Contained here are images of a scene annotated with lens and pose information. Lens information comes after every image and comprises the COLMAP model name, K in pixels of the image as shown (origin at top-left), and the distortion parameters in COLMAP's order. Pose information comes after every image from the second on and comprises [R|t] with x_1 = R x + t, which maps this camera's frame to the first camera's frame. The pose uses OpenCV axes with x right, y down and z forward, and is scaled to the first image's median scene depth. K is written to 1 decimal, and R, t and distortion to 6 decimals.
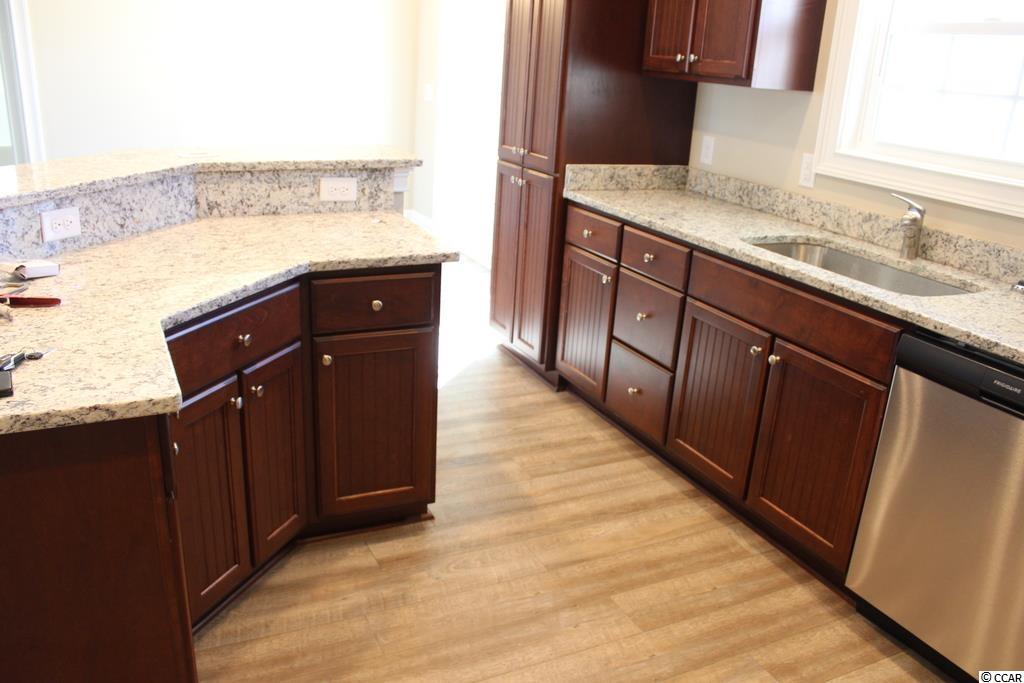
lens RADIAL K [[845.6, 0, 491.0], [0, 845.6, 340.9], [0, 0, 1]] dist [-0.161869, 0.127654]
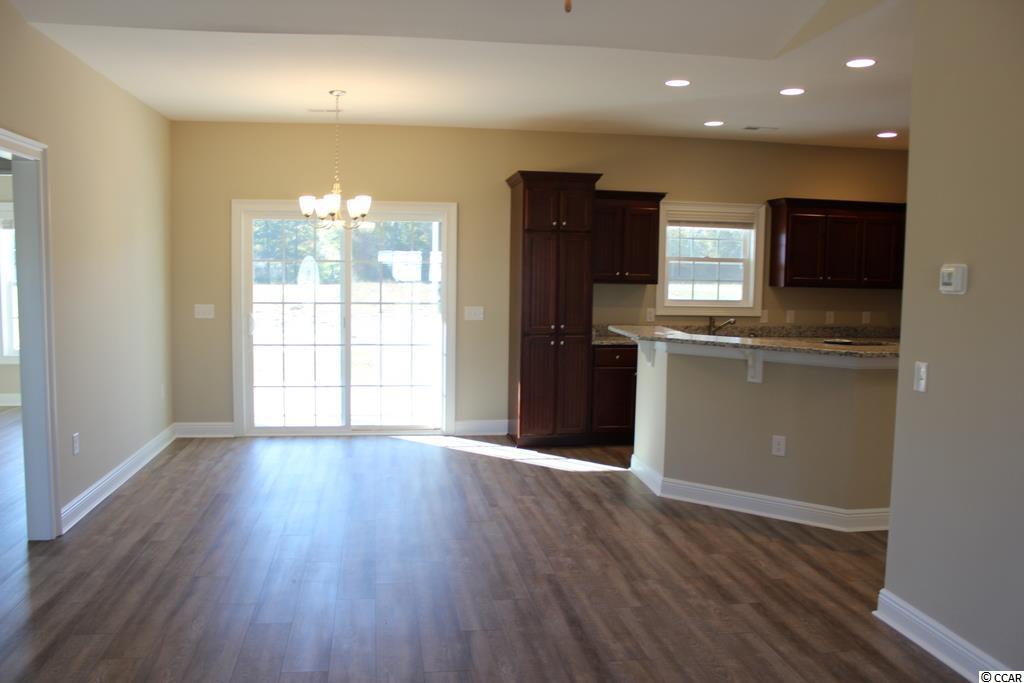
lens RADIAL K [[849.5, 0, 500.2], [0, 849.5, 345.7], [0, 0, 1]] dist [-0.165123, 0.142993]
pose [[0.292417, -0.131906, 0.947150, -2.146038], [0.315670, 0.948238, 0.034599, -0.348948], [-0.902688, 0.288869, 0.318919, 0.626203]]
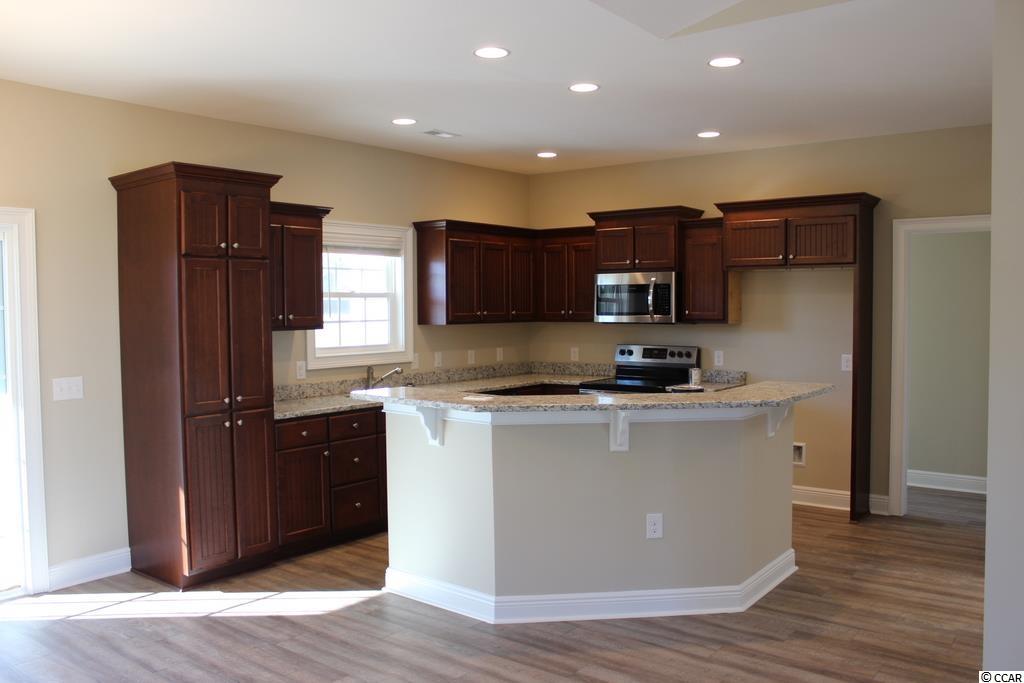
lens RADIAL K [[849.5, 0, 500.2], [0, 849.5, 345.7], [0, 0, 1]] dist [-0.165123, 0.142993]
pose [[-0.447066, -0.088314, 0.890130, -1.487132], [0.282809, 0.930114, 0.234321, -0.573098], [-0.848617, 0.356494, -0.390847, 1.336669]]
